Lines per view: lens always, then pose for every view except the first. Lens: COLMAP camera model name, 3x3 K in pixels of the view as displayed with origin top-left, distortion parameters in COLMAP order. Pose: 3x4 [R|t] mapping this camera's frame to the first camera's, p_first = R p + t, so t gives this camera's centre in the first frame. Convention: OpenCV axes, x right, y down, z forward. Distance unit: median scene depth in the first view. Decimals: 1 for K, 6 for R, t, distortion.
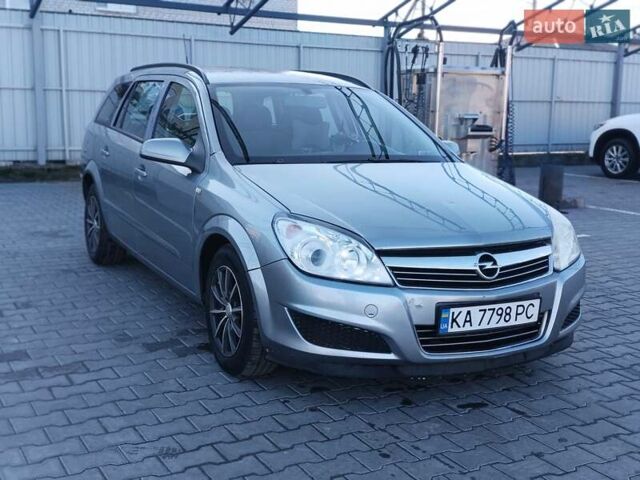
lens RADIAL K [[825.6, 0, 324.6], [0, 825.6, 244.4], [0, 0, 1]] dist [0.150346, 0.000000]
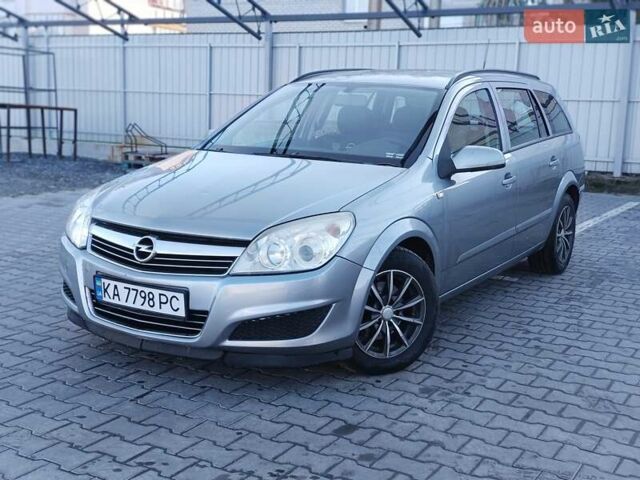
lens RADIAL K [[825.6, 0, 322.5], [0, 825.6, 243.1], [0, 0, 1]] dist [0.150346, 0.000000]
pose [[0.498923, 0.136464, -0.855835, 1.169335], [-0.159785, 0.985080, 0.063922, -0.080949], [0.851789, 0.104857, 0.513284, 0.645517]]
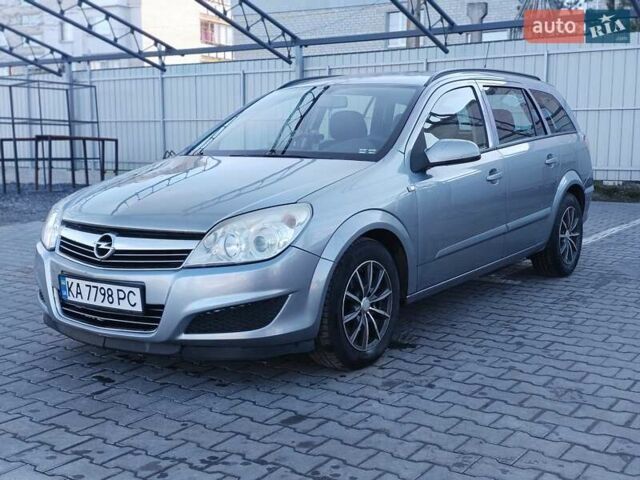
lens RADIAL K [[825.6, 0, 316.7], [0, 825.6, 239.6], [0, 0, 1]] dist [0.150346, 0.000000]
pose [[0.438213, 0.092195, -0.894131, 1.222499], [-0.132725, 0.990459, 0.037079, -0.054925], [0.889018, 0.102425, 0.446269, 0.756153]]
